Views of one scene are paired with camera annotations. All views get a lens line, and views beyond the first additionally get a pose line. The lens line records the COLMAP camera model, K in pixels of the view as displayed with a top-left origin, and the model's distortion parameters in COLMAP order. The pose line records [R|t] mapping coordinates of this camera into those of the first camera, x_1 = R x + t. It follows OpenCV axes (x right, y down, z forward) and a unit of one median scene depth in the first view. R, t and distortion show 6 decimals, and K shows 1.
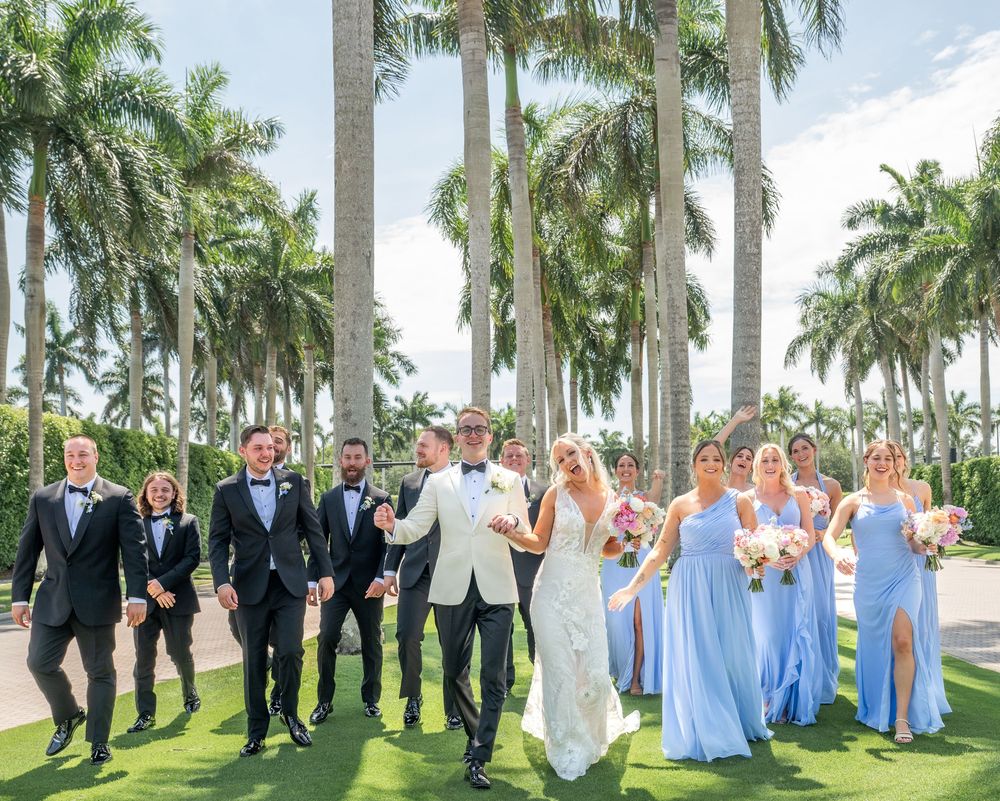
lens RADIAL K [[1003.0, 0, 529.0], [0, 1003.0, 487.5], [0, 0, 1]] dist [-0.015190, 0.000000]
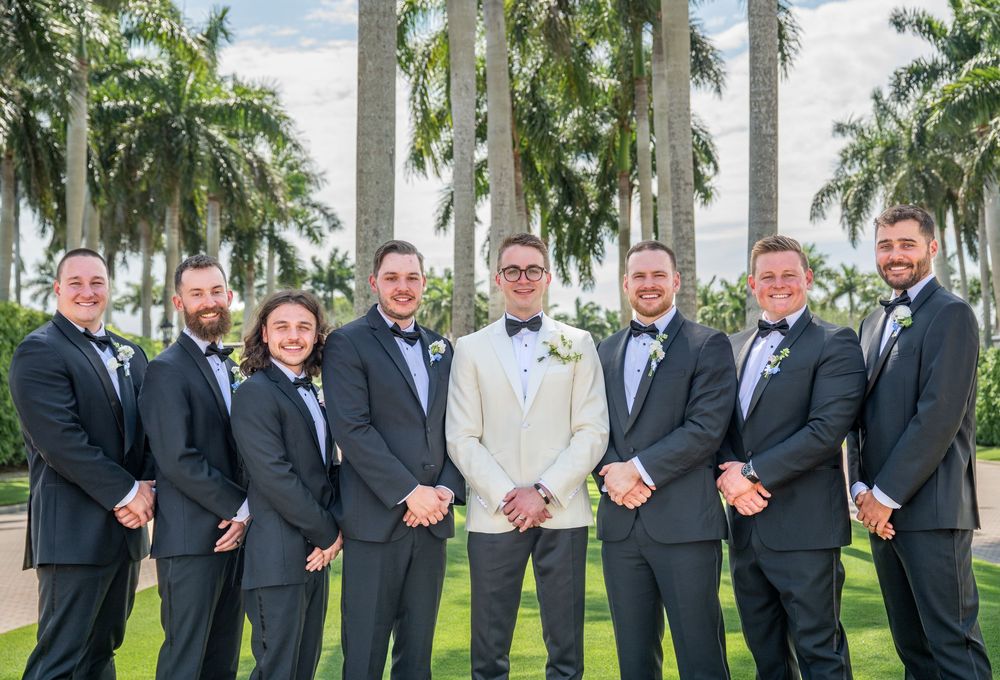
lens RADIAL K [[1357.7, 0, 500.7], [0, 1357.7, 320.7], [0, 0, 1]] dist [-0.017471, 0.000000]
pose [[0.999673, 0.005666, 0.024948, -0.022945], [-0.004709, 0.999258, -0.038238, -0.003065], [-0.025146, 0.038108, 0.998957, -0.100944]]
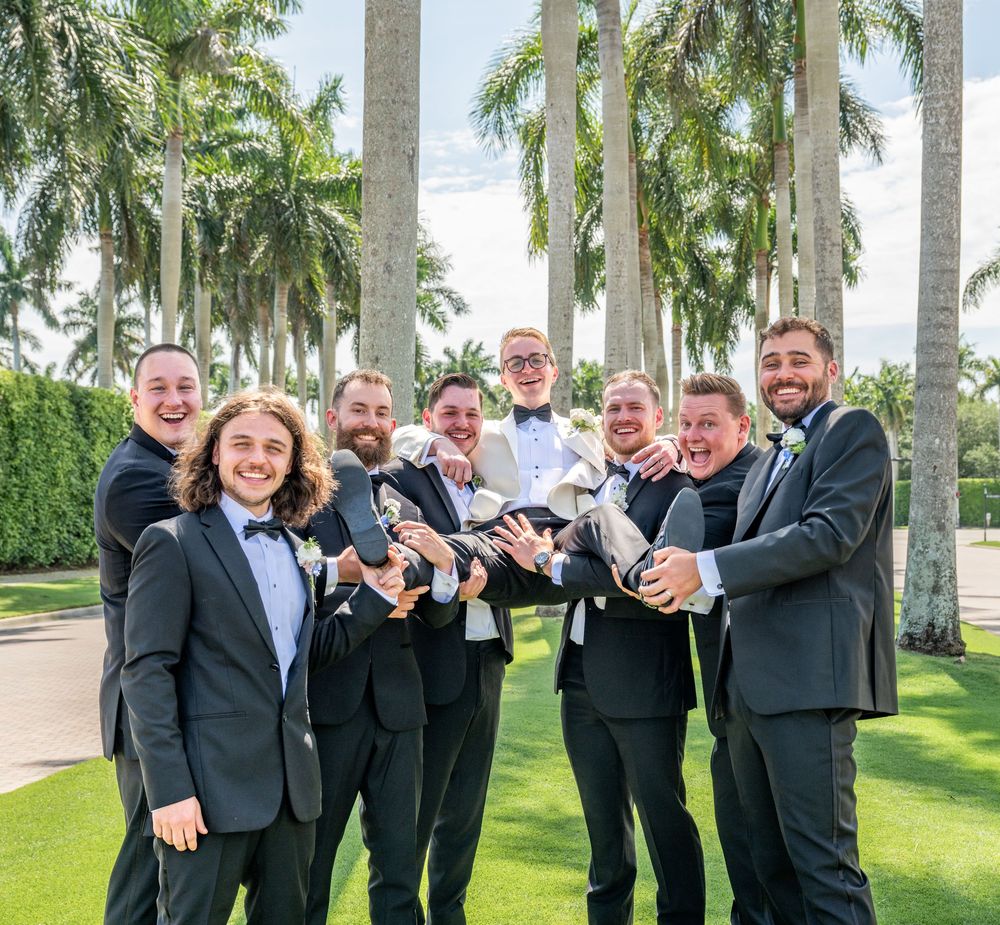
lens RADIAL K [[1300.0, 0, 536.8], [0, 1300.0, 453.2], [0, 0, 1]] dist [-0.006789, 0.000000]
pose [[0.998290, 0.011647, -0.057276, -0.004807], [-0.012116, 0.999896, -0.007851, -0.004229], [0.057178, 0.008531, 0.998328, 0.026163]]
